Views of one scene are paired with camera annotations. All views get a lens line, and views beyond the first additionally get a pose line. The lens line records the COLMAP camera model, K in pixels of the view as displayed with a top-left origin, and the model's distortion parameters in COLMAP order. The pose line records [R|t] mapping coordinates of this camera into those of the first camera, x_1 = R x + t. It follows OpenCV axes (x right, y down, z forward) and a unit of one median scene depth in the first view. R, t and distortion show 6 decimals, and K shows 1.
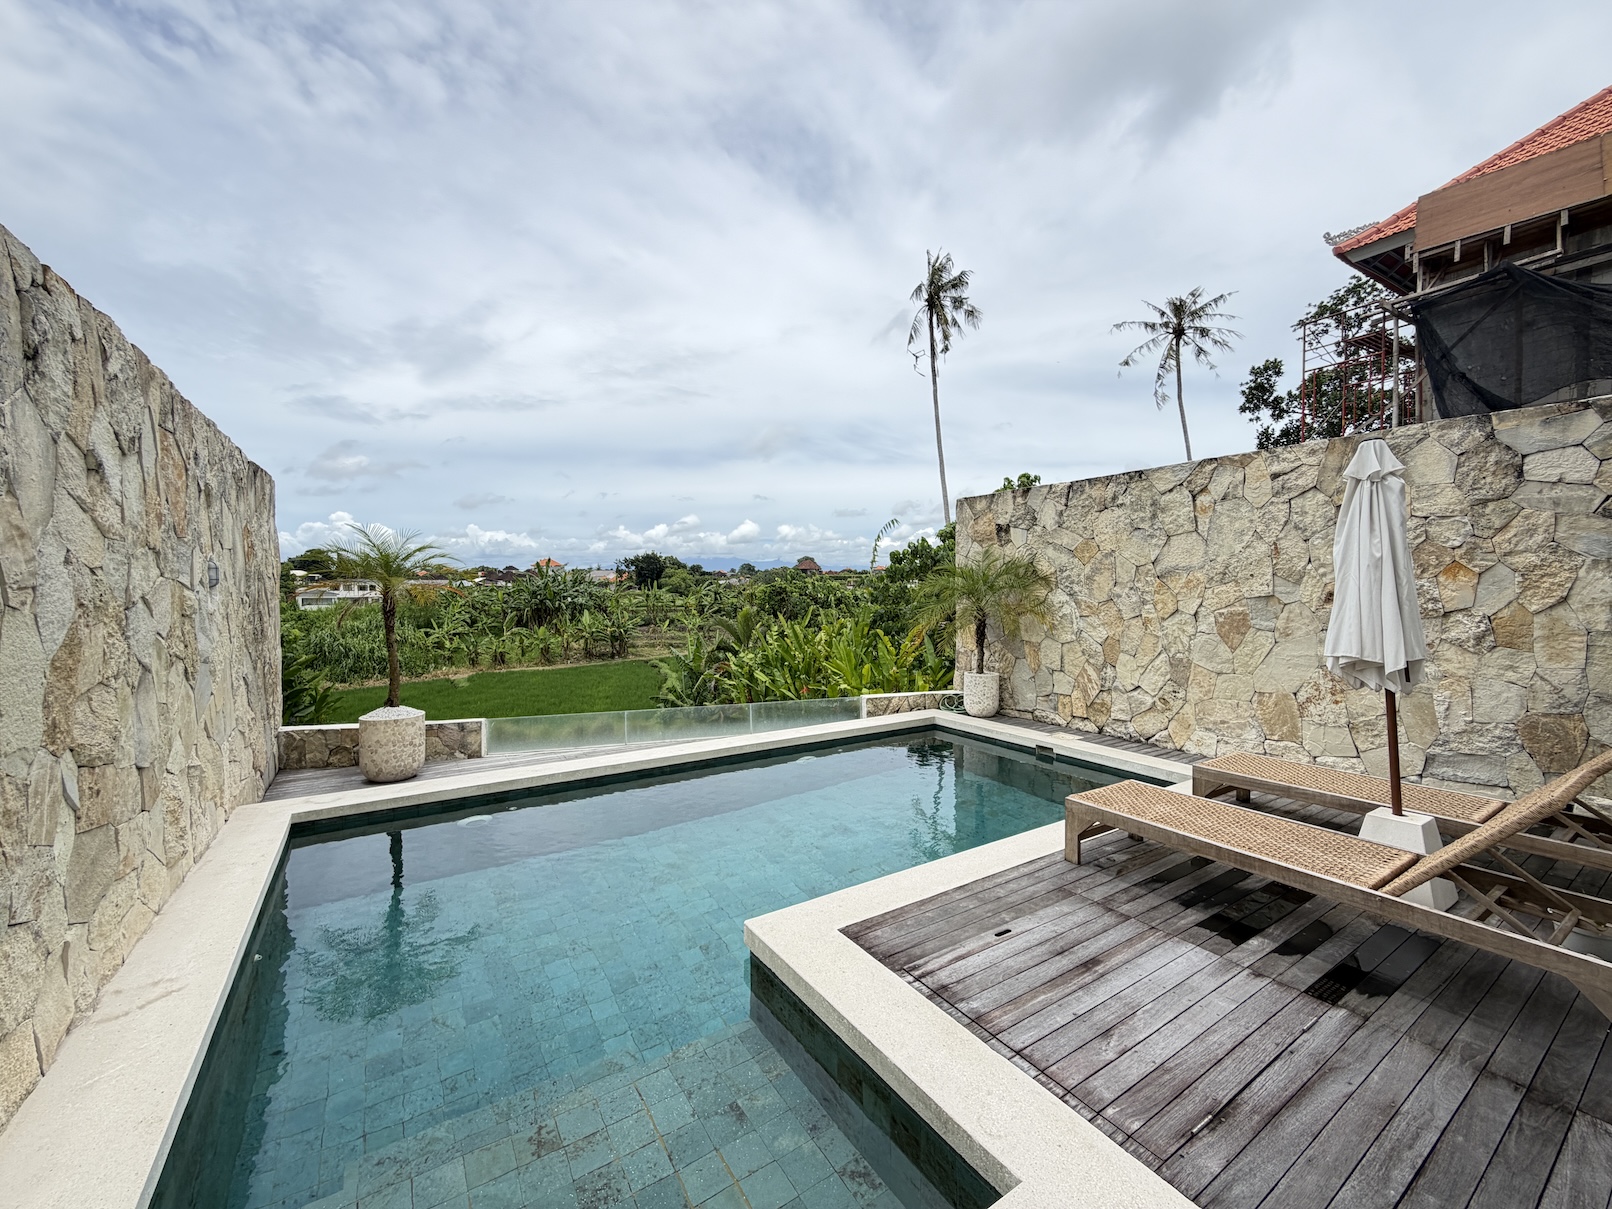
lens RADIAL K [[643.6, 0, 802.8], [0, 643.6, 607.1], [0, 0, 1]] dist [0.001250, -0.000834]
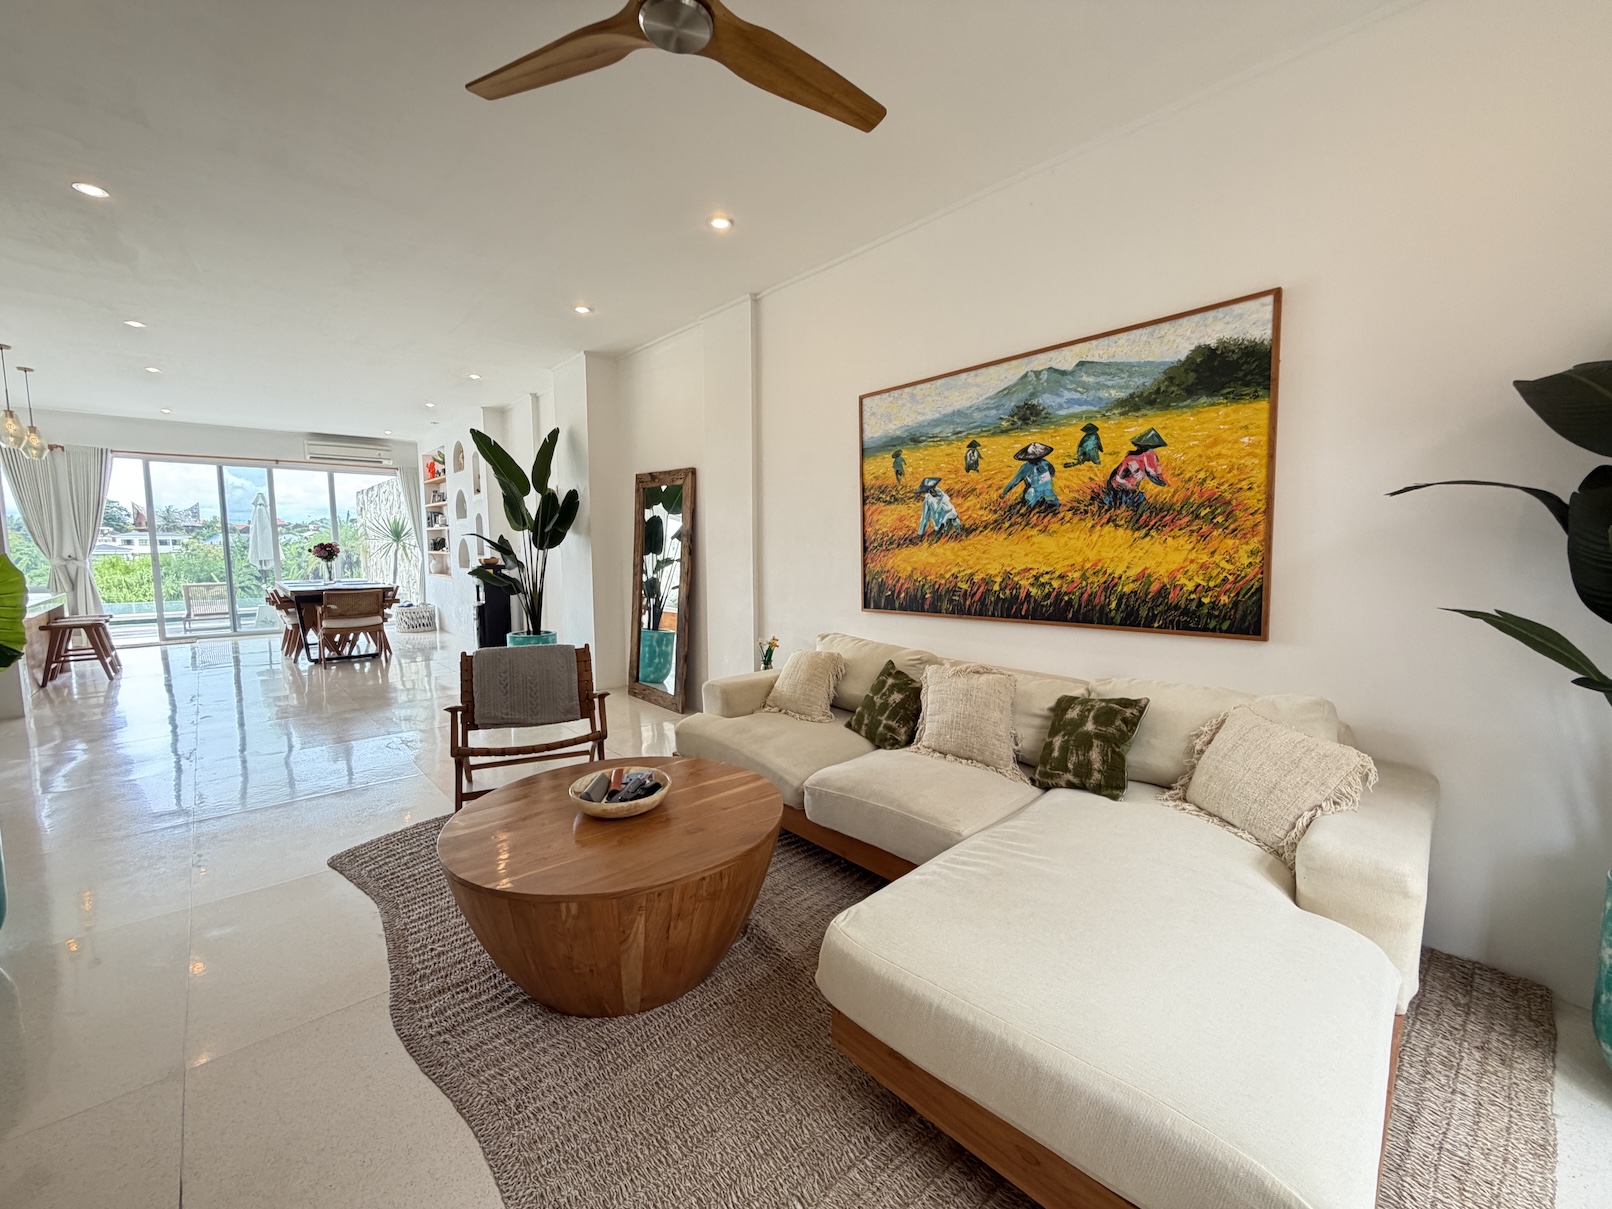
lens RADIAL K [[643.6, 0, 815.1], [0, 643.6, 607.4], [0, 0, 1]] dist [0.001250, -0.000834]
pose [[0.985368, -0.016659, 0.169626, 0.823425], [0.004851, 0.997550, 0.069790, 0.029514], [-0.170373, -0.067946, 0.983034, -0.733961]]
